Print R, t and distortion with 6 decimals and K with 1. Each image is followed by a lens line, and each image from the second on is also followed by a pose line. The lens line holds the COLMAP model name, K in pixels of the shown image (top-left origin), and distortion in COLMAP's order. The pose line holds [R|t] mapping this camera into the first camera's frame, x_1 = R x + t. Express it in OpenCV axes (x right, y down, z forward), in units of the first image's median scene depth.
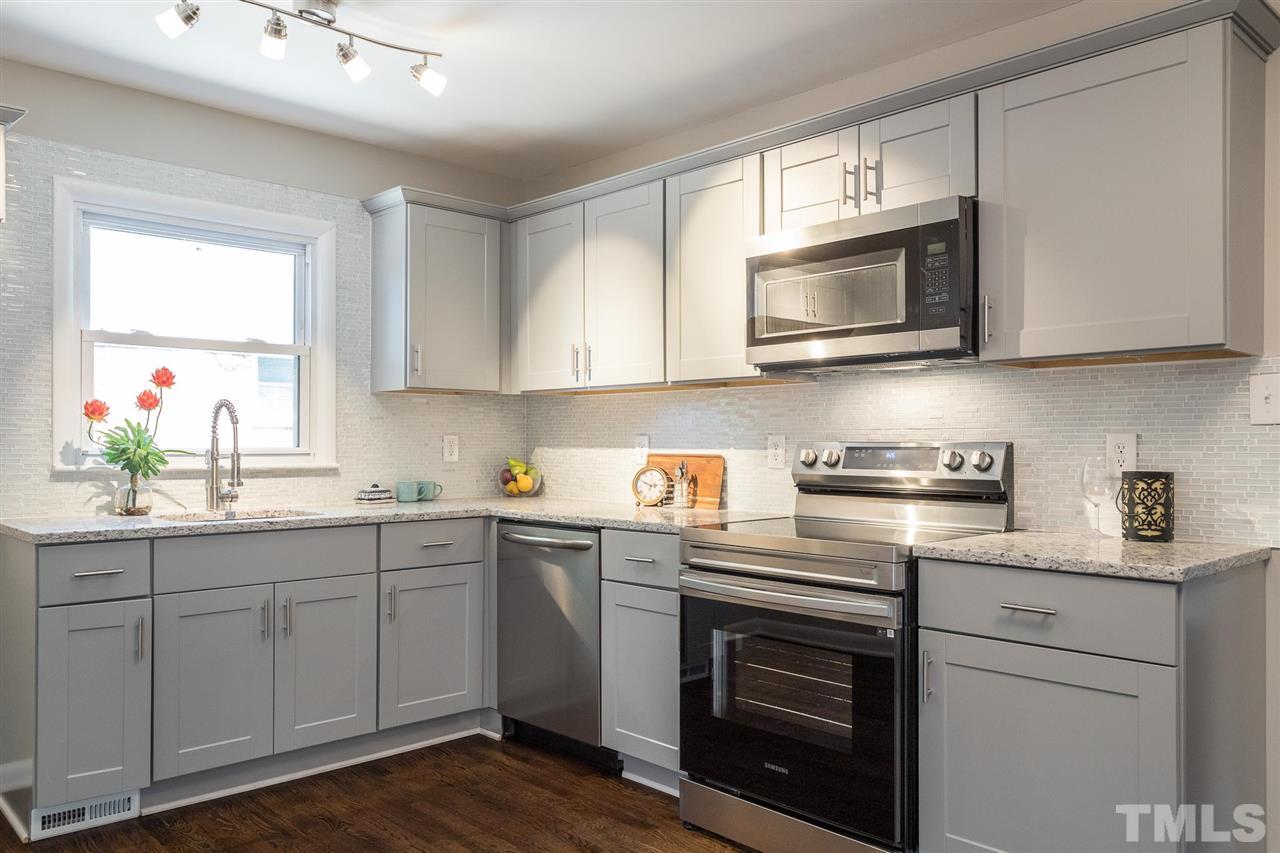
lens RADIAL K [[953.4, 0, 642.5], [0, 953.4, 434.8], [0, 0, 1]] dist [0.003619, -0.000560]
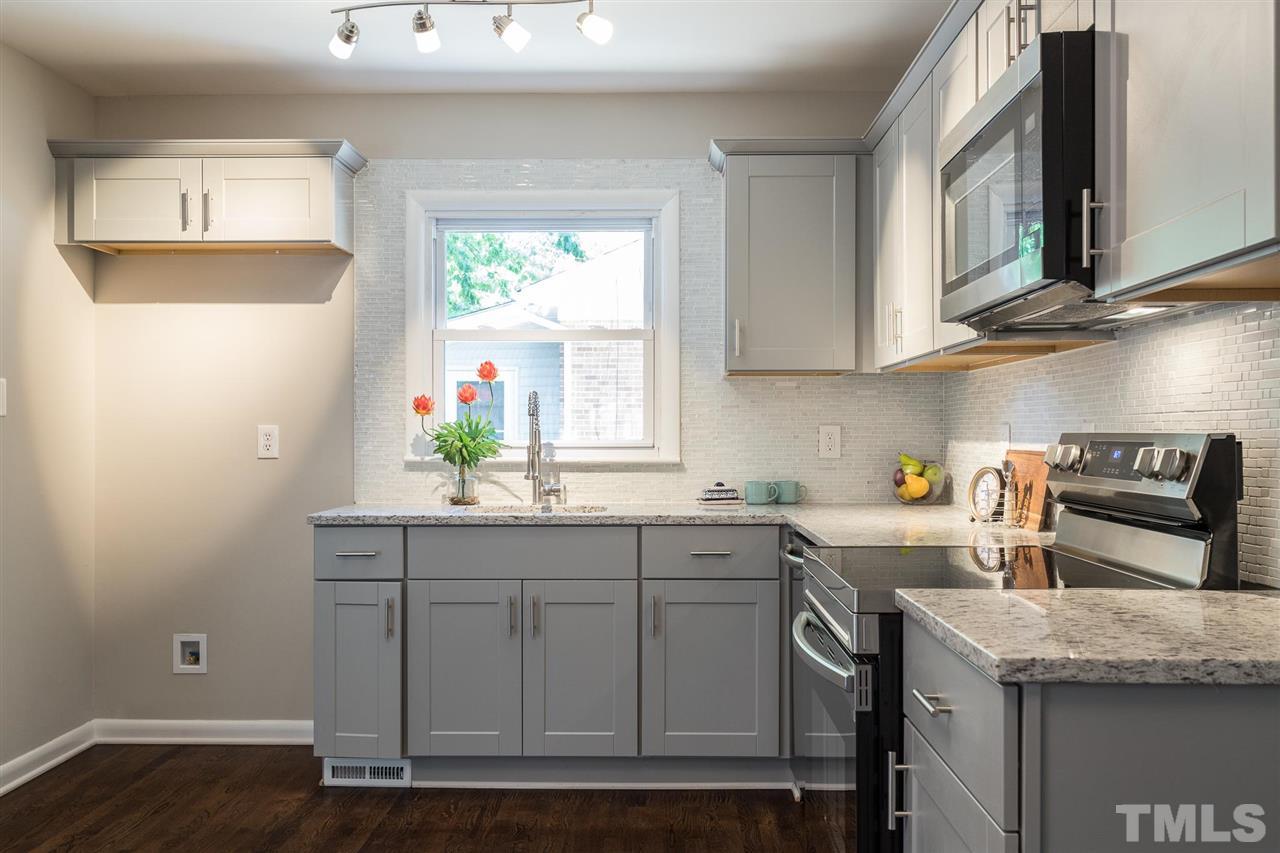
lens RADIAL K [[1201.2, 0, 645.3], [0, 1201.2, 431.5], [0, 0, 1]] dist [0.012795, 0.000000]
pose [[0.716656, -0.003400, -0.697418, 0.567259], [0.007654, 0.999966, 0.002990, 0.001950], [0.697385, -0.007481, 0.716658, 0.215341]]
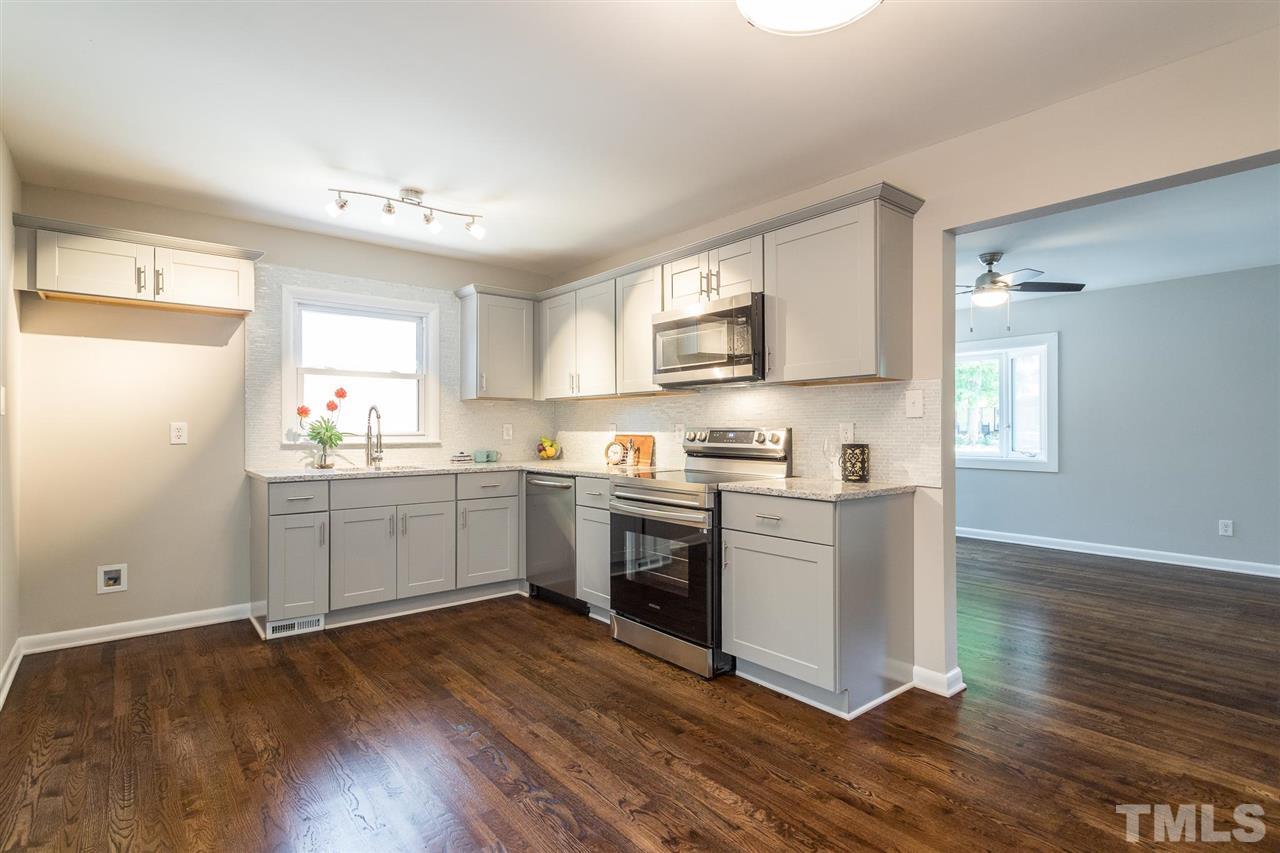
lens RADIAL K [[623.7, 0, 638.3], [0, 623.7, 421.7], [0, 0, 1]] dist [0.004819, 0.000654]
pose [[0.997519, -0.003102, -0.070324, 0.163801], [0.002988, 0.999994, -0.001724, -0.001839], [0.070329, 0.001509, 0.997523, -0.165624]]
